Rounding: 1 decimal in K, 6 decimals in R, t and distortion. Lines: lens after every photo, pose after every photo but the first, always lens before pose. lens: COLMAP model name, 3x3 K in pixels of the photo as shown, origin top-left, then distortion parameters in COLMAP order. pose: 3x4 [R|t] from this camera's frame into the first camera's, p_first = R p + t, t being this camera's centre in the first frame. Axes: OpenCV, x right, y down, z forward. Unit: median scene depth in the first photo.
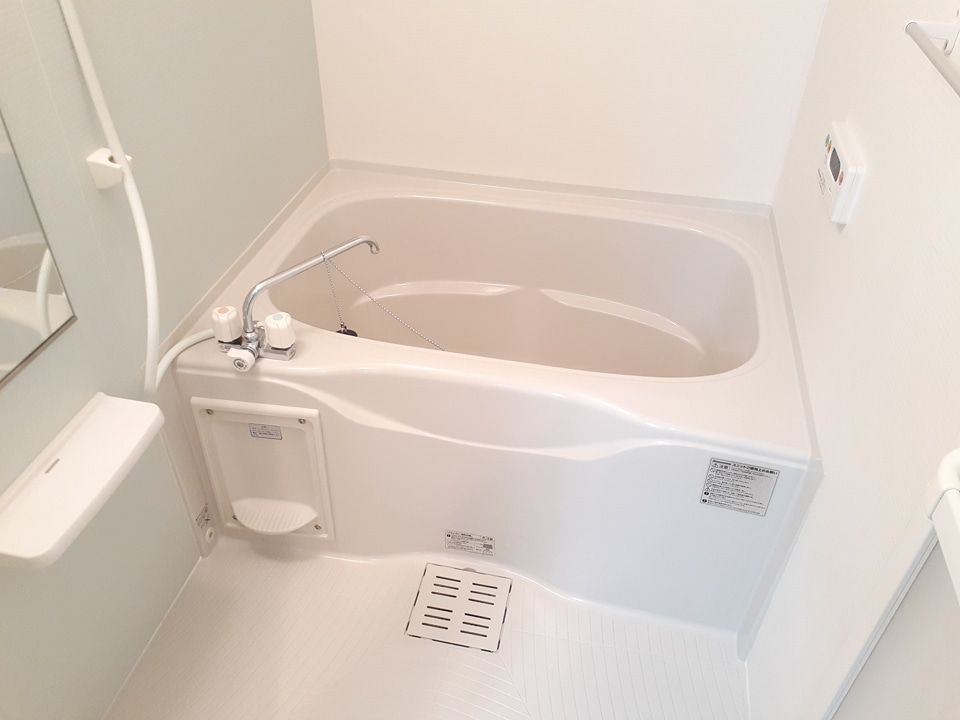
lens RADIAL K [[769.4, 0, 480.0], [0, 769.4, 360.0], [0, 0, 1]] dist [0.094100, -0.216766]
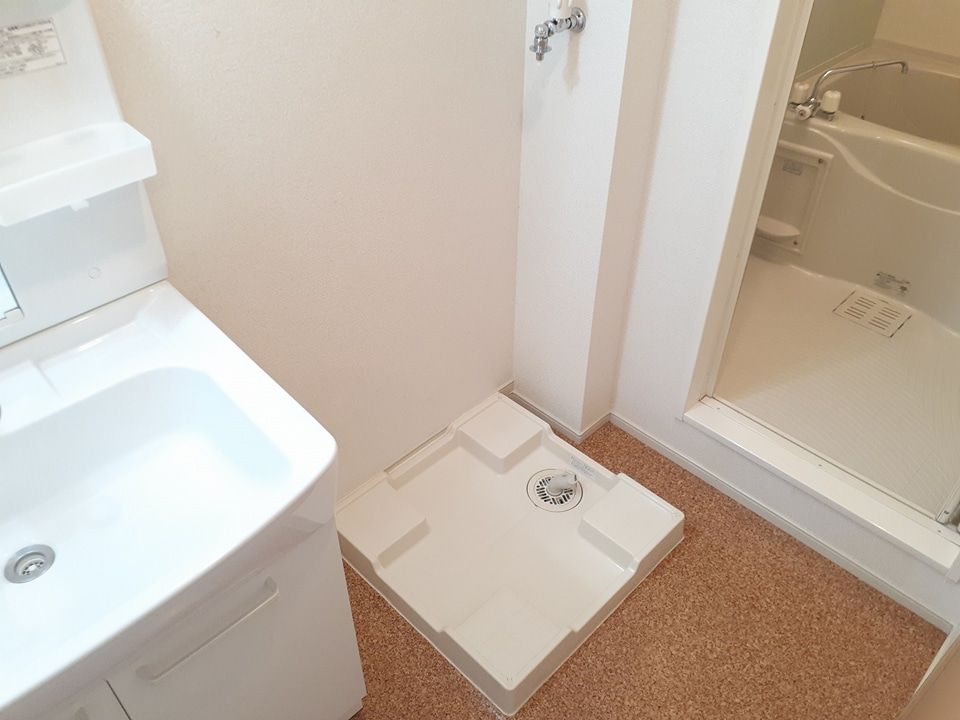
lens RADIAL K [[769.4, 0, 480.0], [0, 769.4, 360.0], [0, 0, 1]] dist [0.094100, -0.216766]
pose [[0.832953, 0.341150, -0.435667, 0.030014], [-0.329598, 0.938310, 0.104588, 0.502150], [0.444471, 0.056479, 0.894011, -0.730738]]
